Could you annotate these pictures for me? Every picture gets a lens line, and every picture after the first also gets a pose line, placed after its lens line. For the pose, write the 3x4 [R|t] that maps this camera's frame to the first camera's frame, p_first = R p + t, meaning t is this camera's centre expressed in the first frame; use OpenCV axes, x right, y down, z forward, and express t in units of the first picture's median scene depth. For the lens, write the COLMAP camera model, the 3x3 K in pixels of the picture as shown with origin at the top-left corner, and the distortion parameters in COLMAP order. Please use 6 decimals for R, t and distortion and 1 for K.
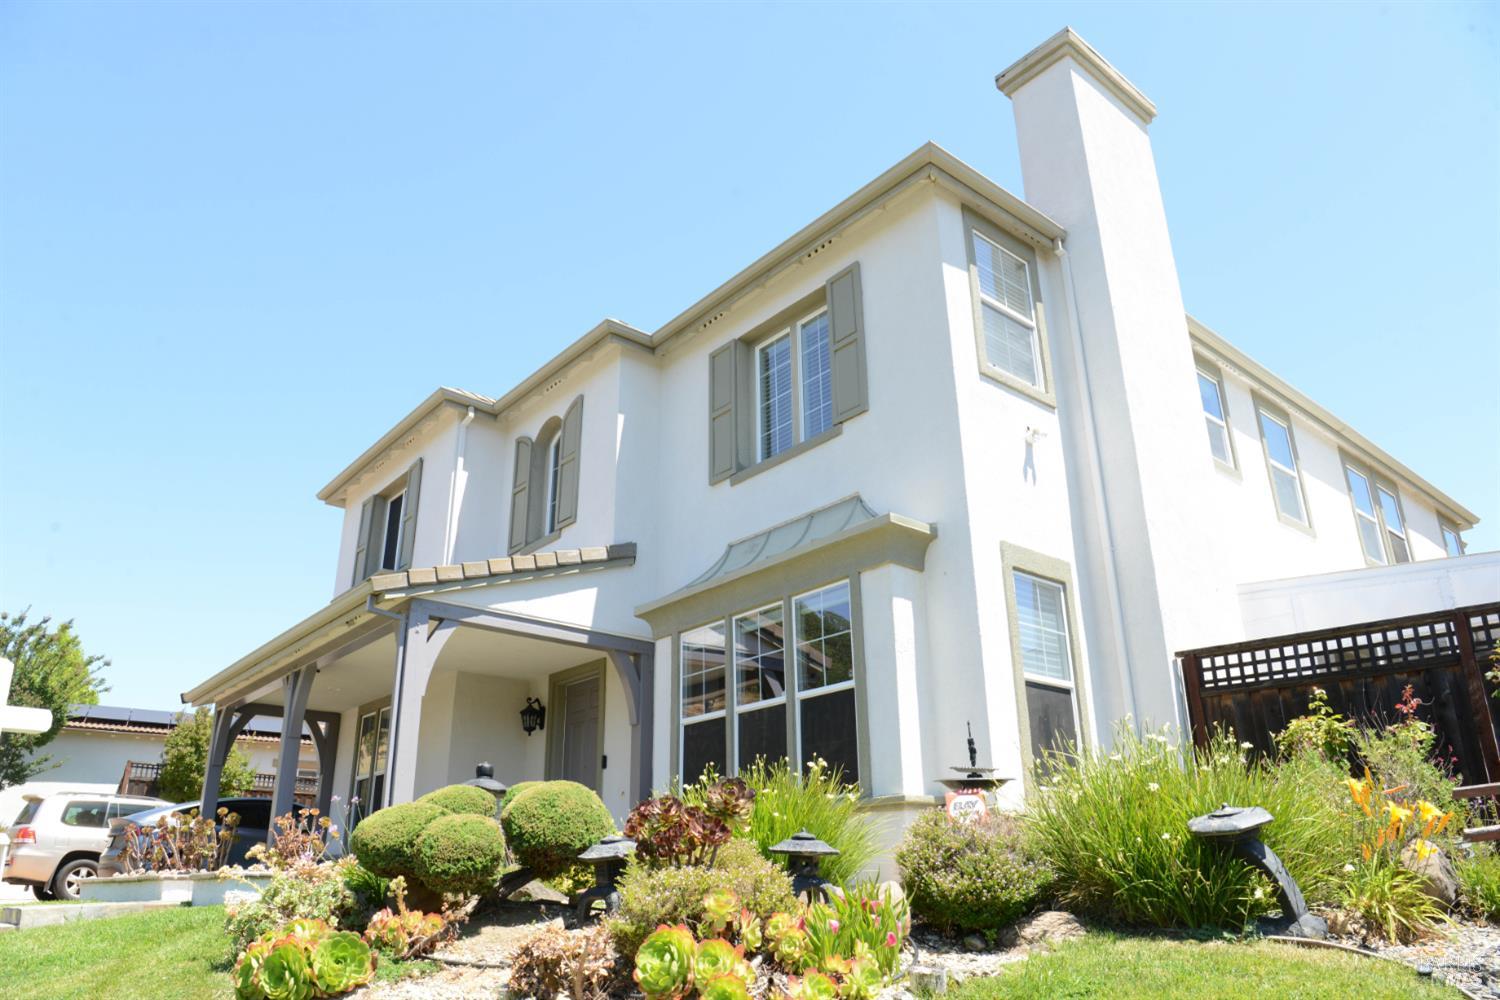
lens RADIAL K [[1049.2, 0, 750.0], [0, 1049.2, 500.0], [0, 0, 1]] dist [-0.065498, 0.013685]
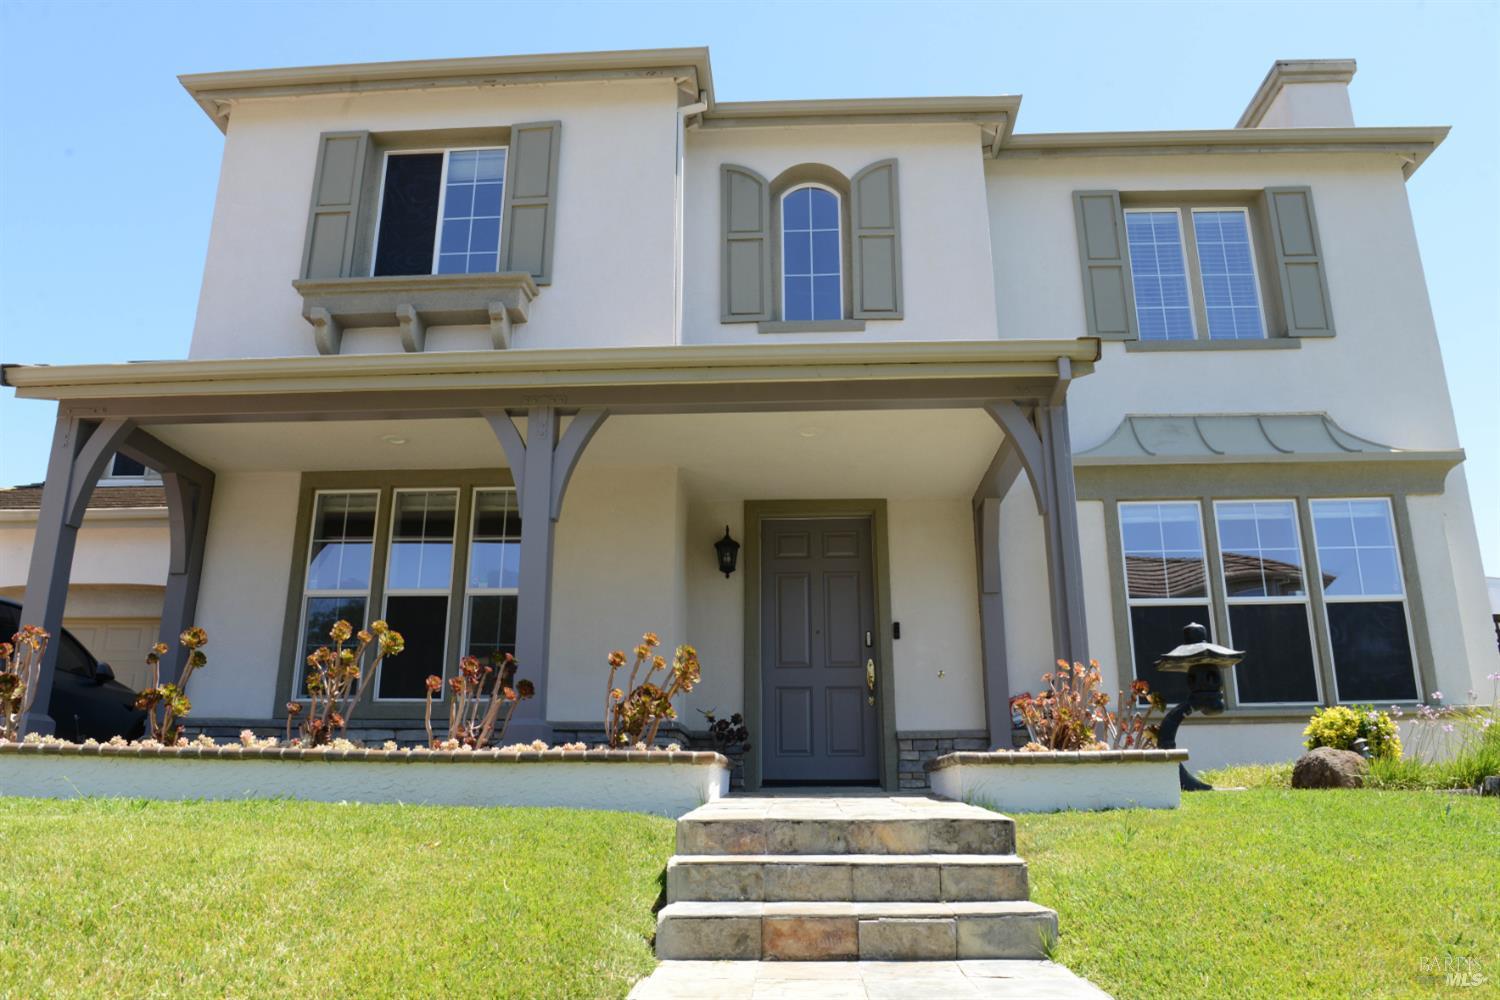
lens RADIAL K [[1083.4, 0, 750.0], [0, 1083.4, 500.0], [0, 0, 1]] dist [-0.063410, 0.007194]
pose [[0.679890, 0.217360, 0.700360, -0.894650], [-0.272836, 0.961476, -0.033537, 0.239014], [-0.680669, -0.168282, 0.713001, 0.574988]]
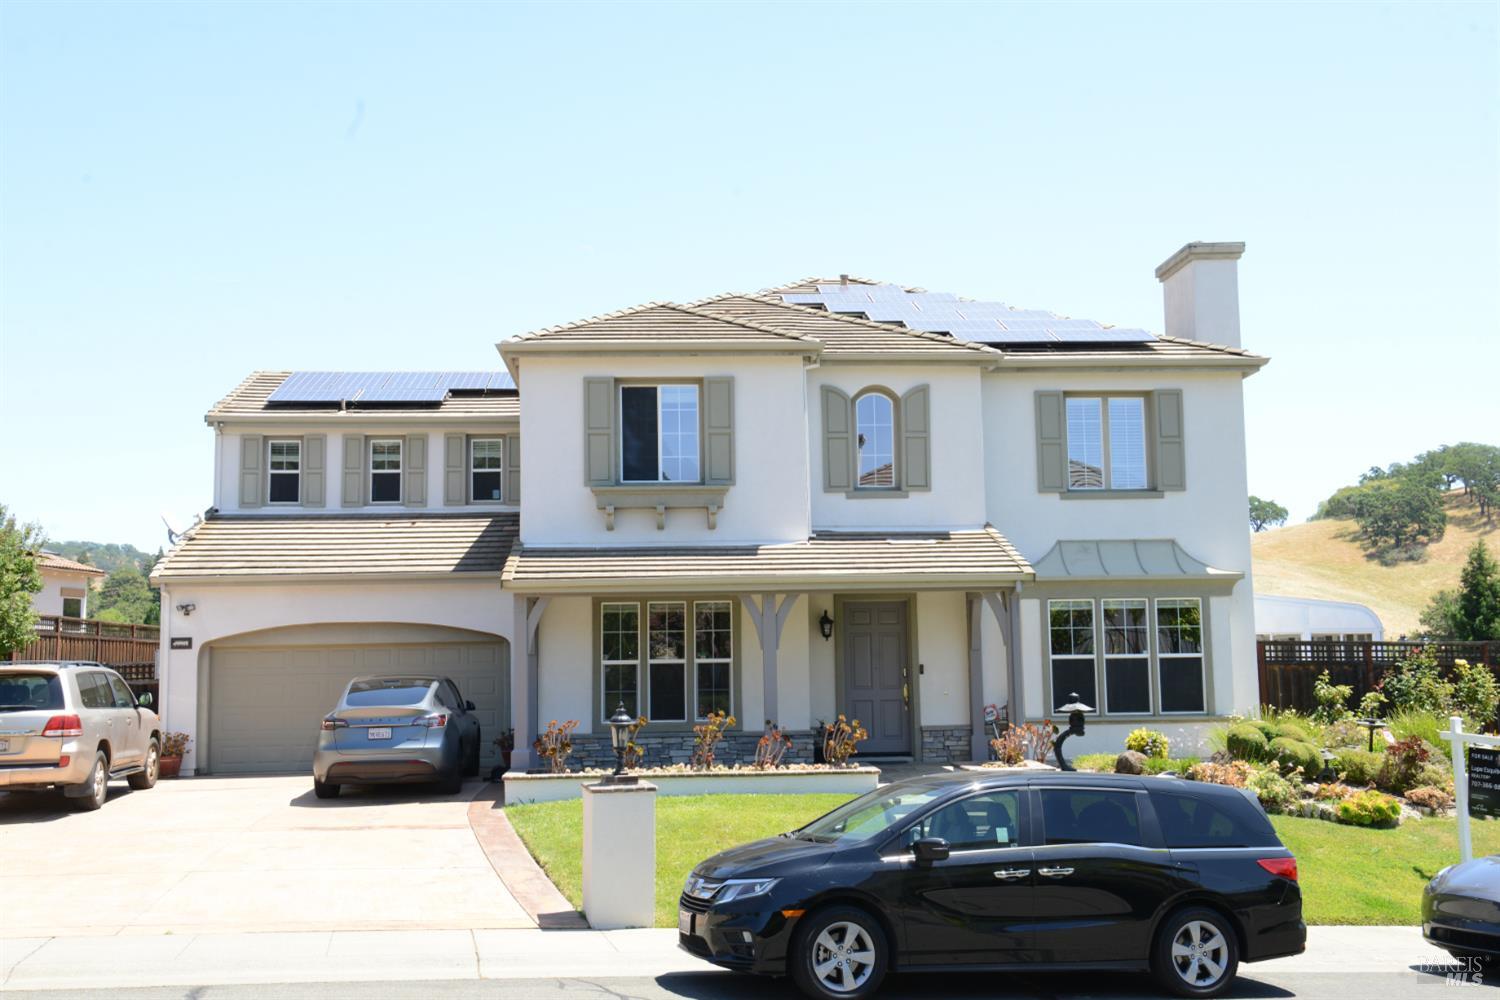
lens RADIAL K [[1645.1, 0, 750.0], [0, 1645.1, 500.0], [0, 0, 1]] dist [0.068401, 0.013181]
pose [[0.593966, 0.082859, 0.800212, -2.268849], [-0.283179, 0.952556, 0.111560, -0.156693], [-0.753003, -0.292866, 0.589250, -0.049990]]
